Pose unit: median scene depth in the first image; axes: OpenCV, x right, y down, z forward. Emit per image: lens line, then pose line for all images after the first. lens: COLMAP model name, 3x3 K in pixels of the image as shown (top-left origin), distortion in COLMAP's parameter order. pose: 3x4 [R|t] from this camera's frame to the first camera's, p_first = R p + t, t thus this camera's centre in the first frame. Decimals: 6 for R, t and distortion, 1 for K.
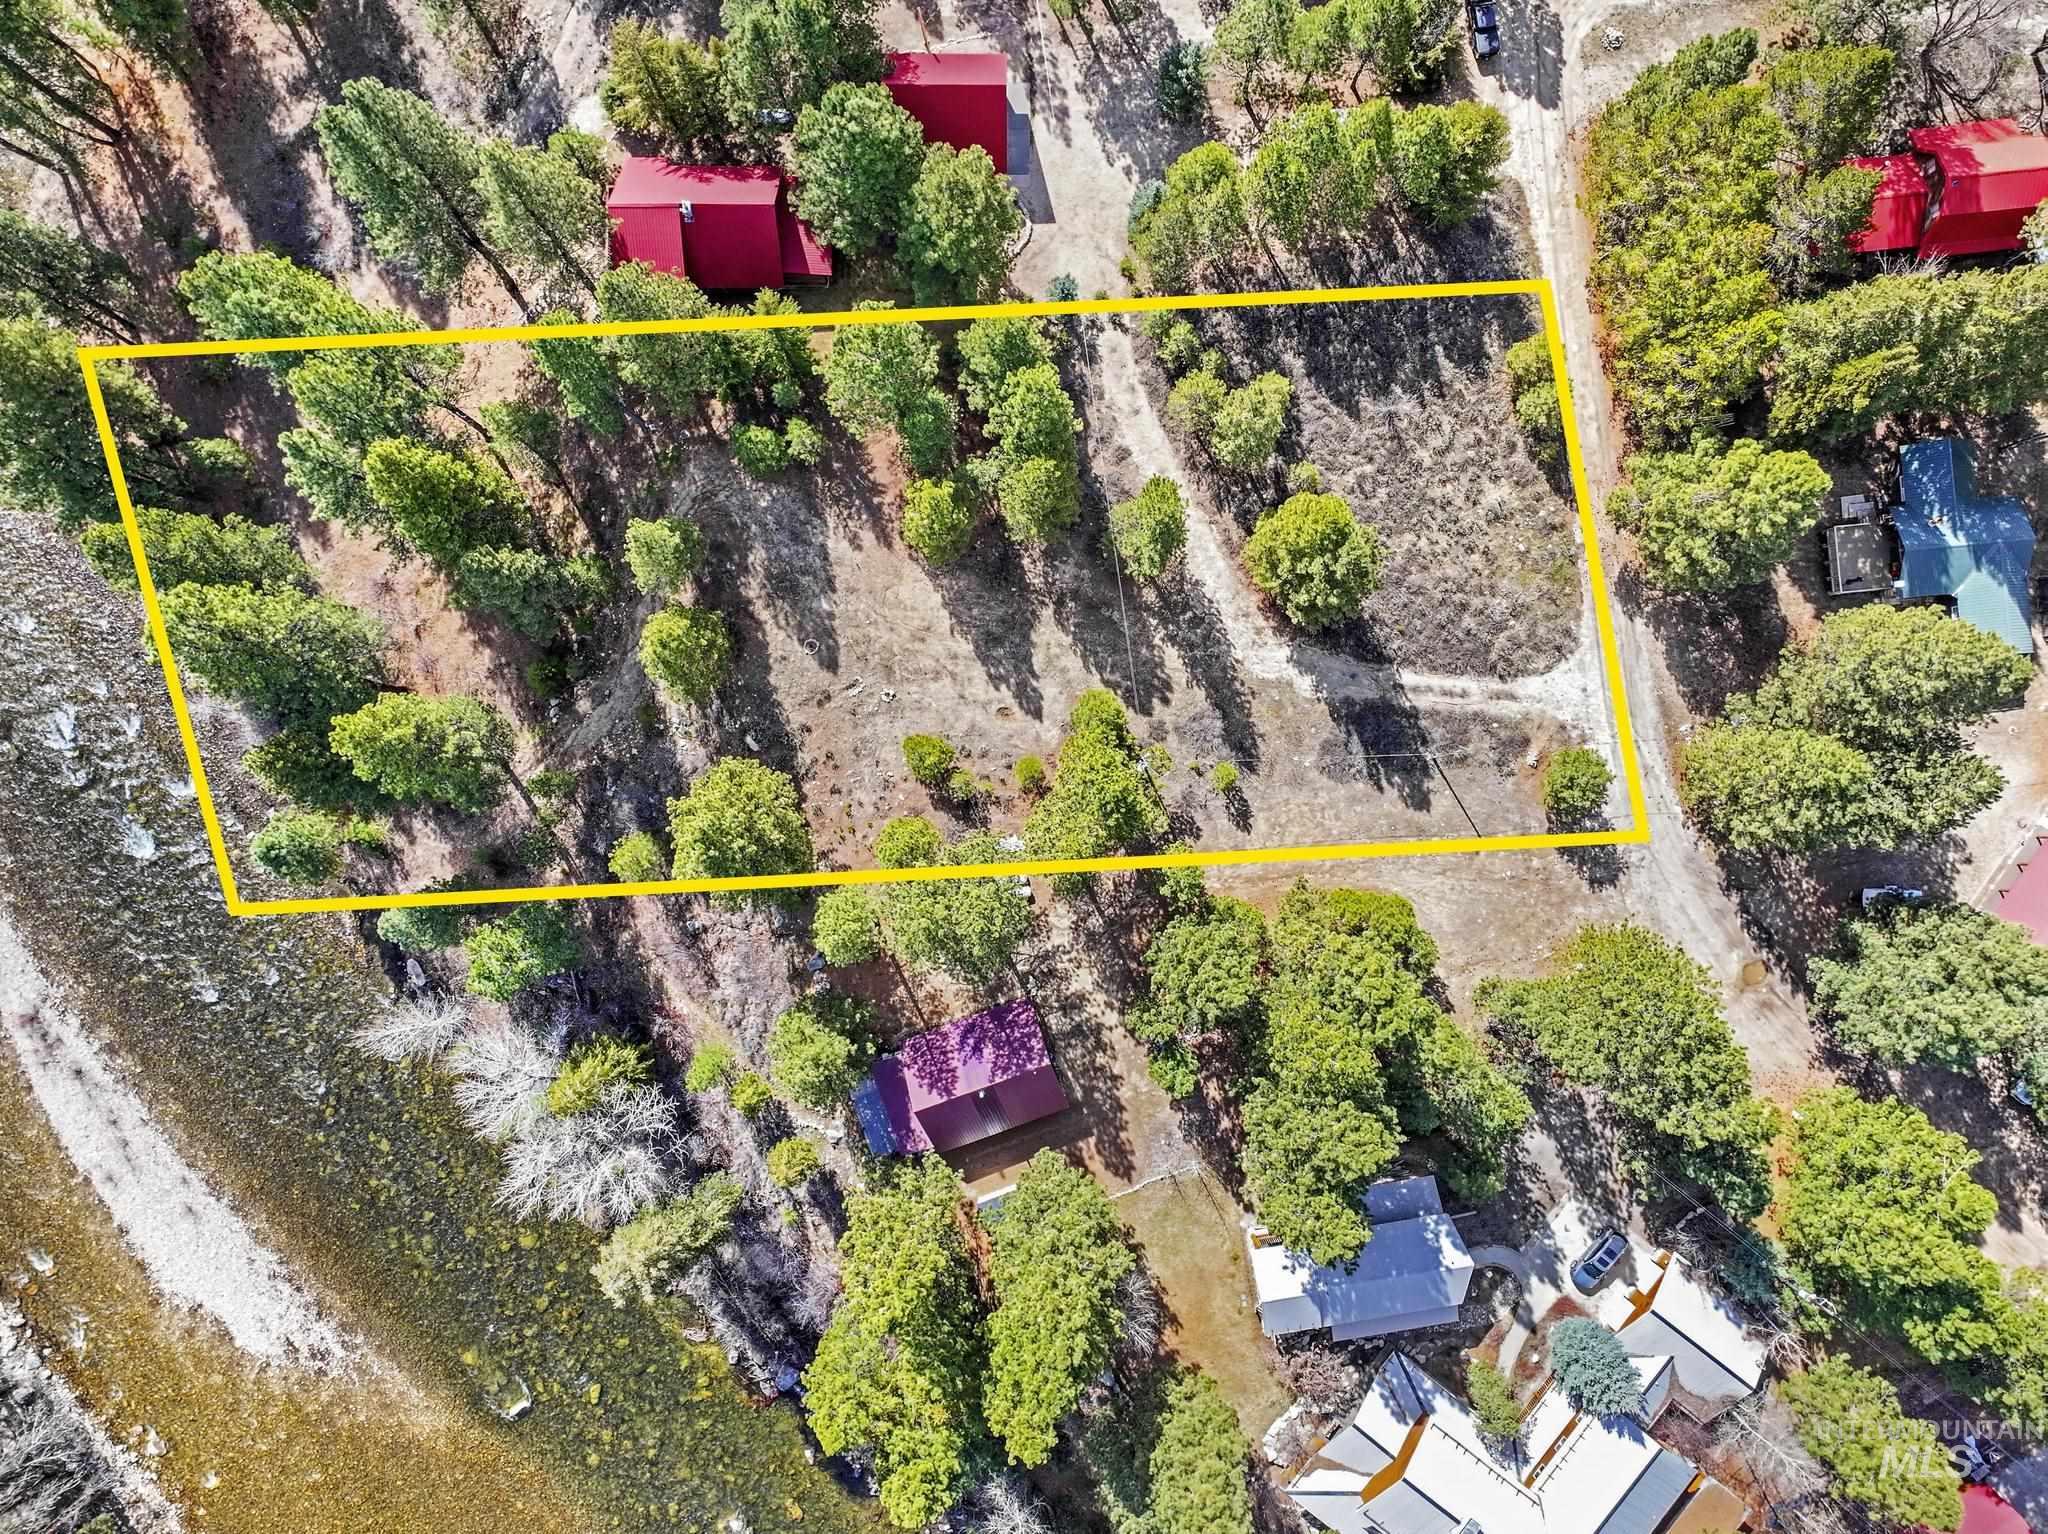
lens RADIAL K [[1466.0, 0, 1015.7], [0, 1466.0, 688.4], [0, 0, 1]] dist [0.001104, 0.003308]
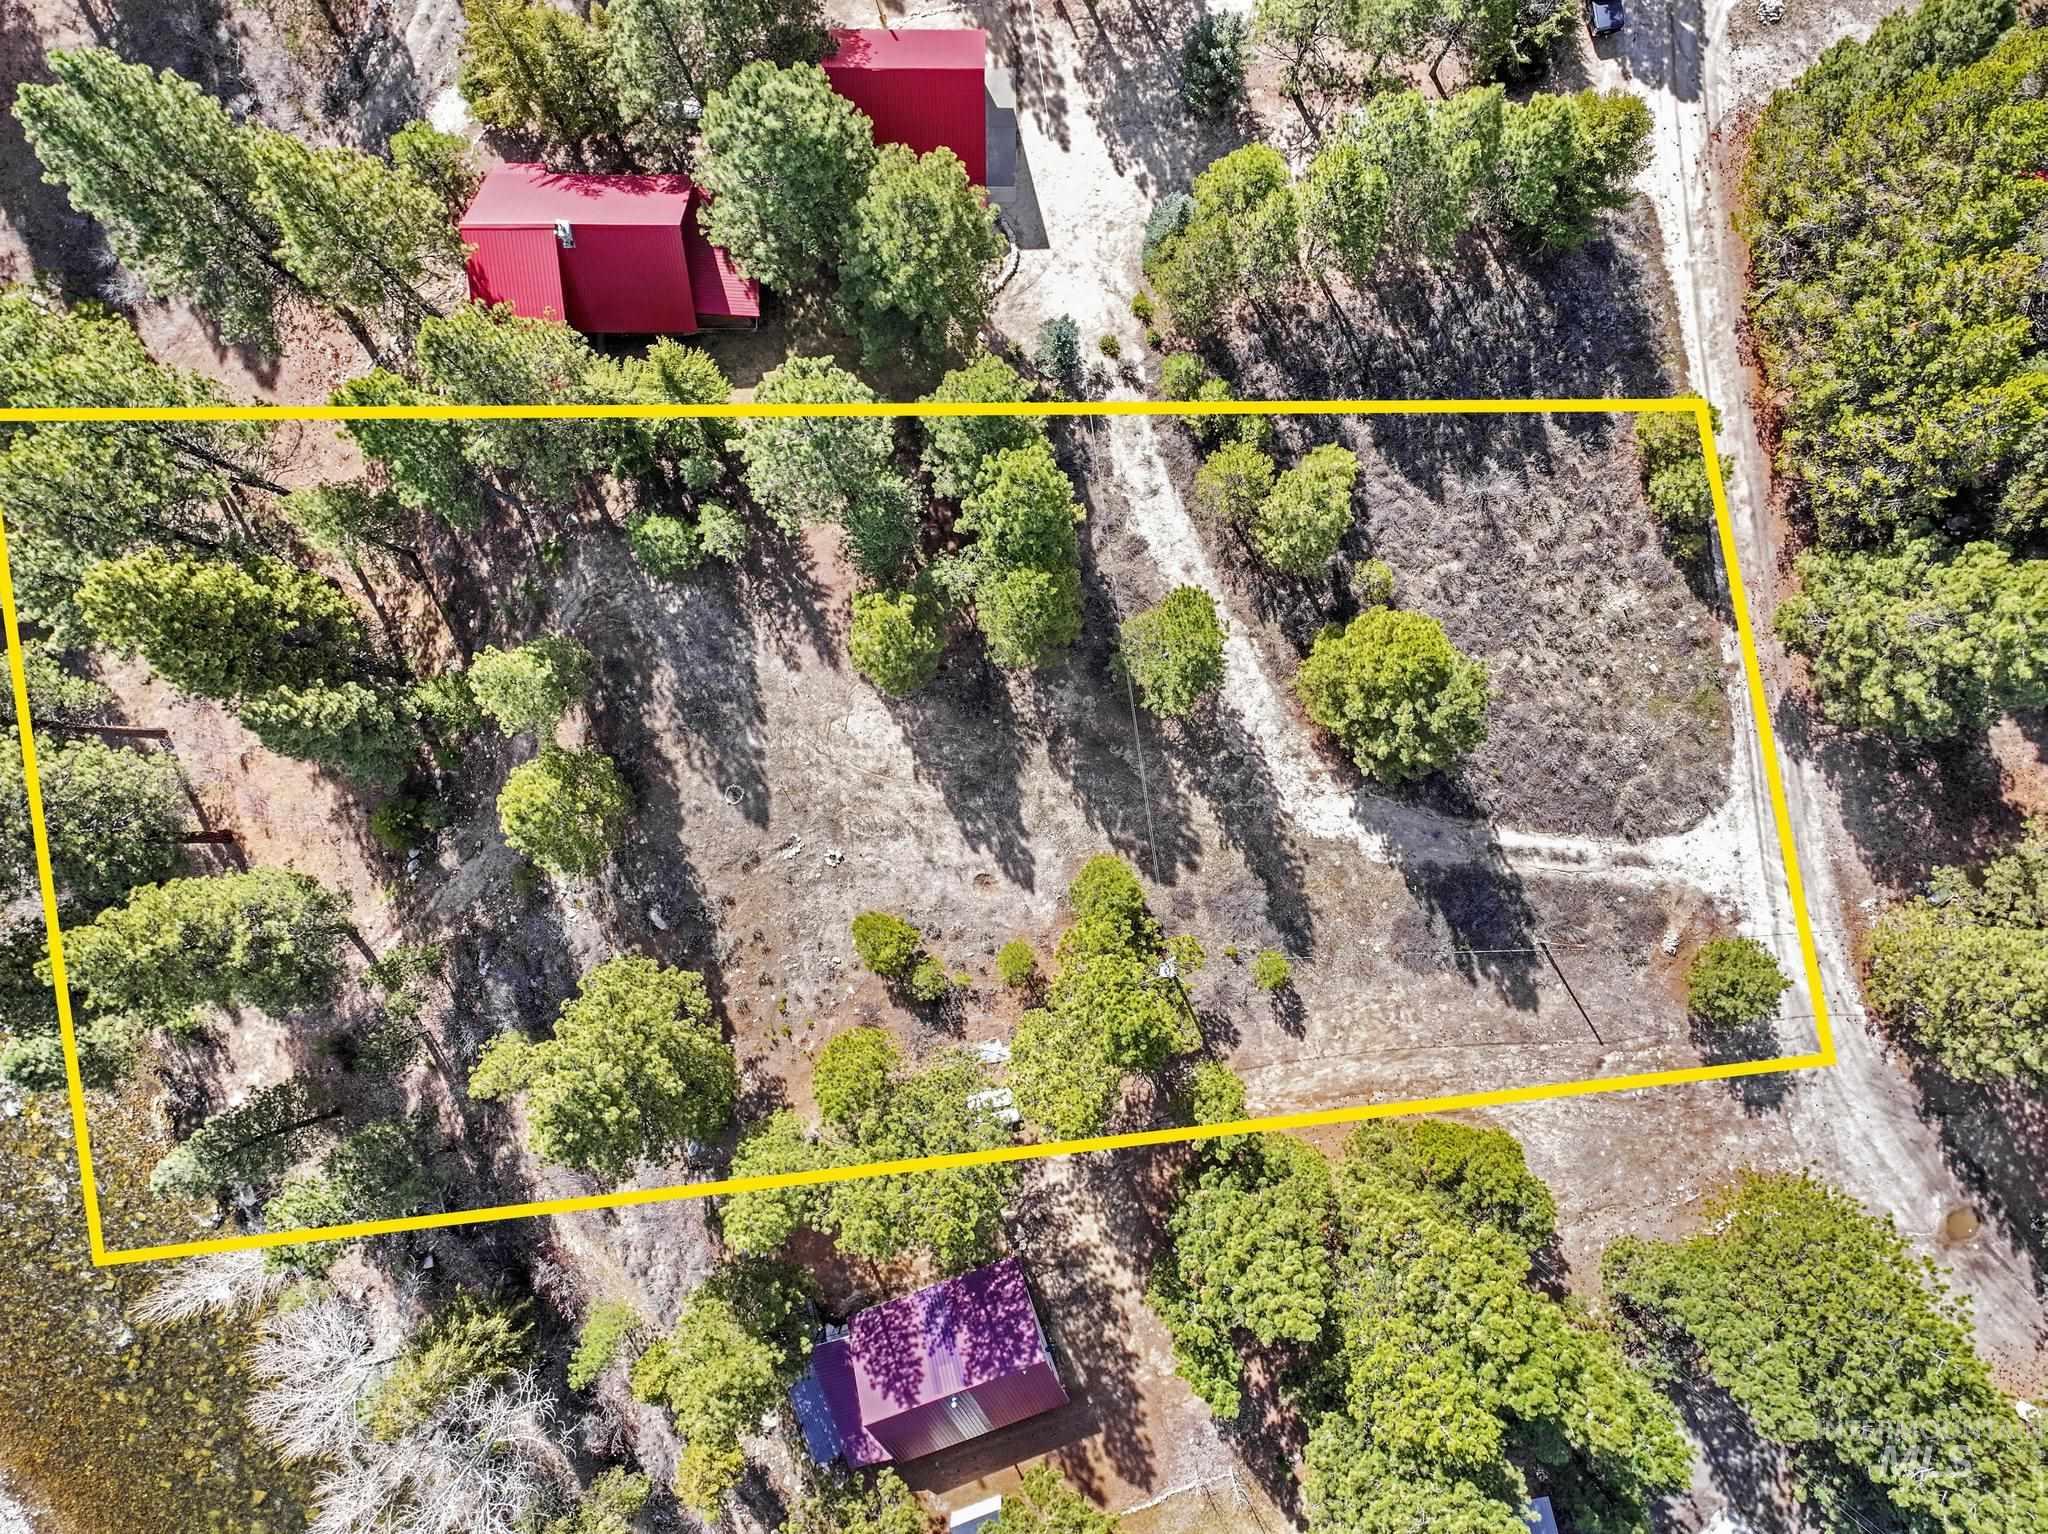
lens RADIAL K [[1585.5, 0, 1016.2], [0, 1585.5, 725.7], [0, 0, 1]] dist [-0.007094, 0.033515]
pose [[0.999970, -0.001760, 0.007500, 0.003059], [0.001813, 0.999974, -0.007041, -0.060585], [-0.007487, 0.007055, 0.999947, 0.167970]]
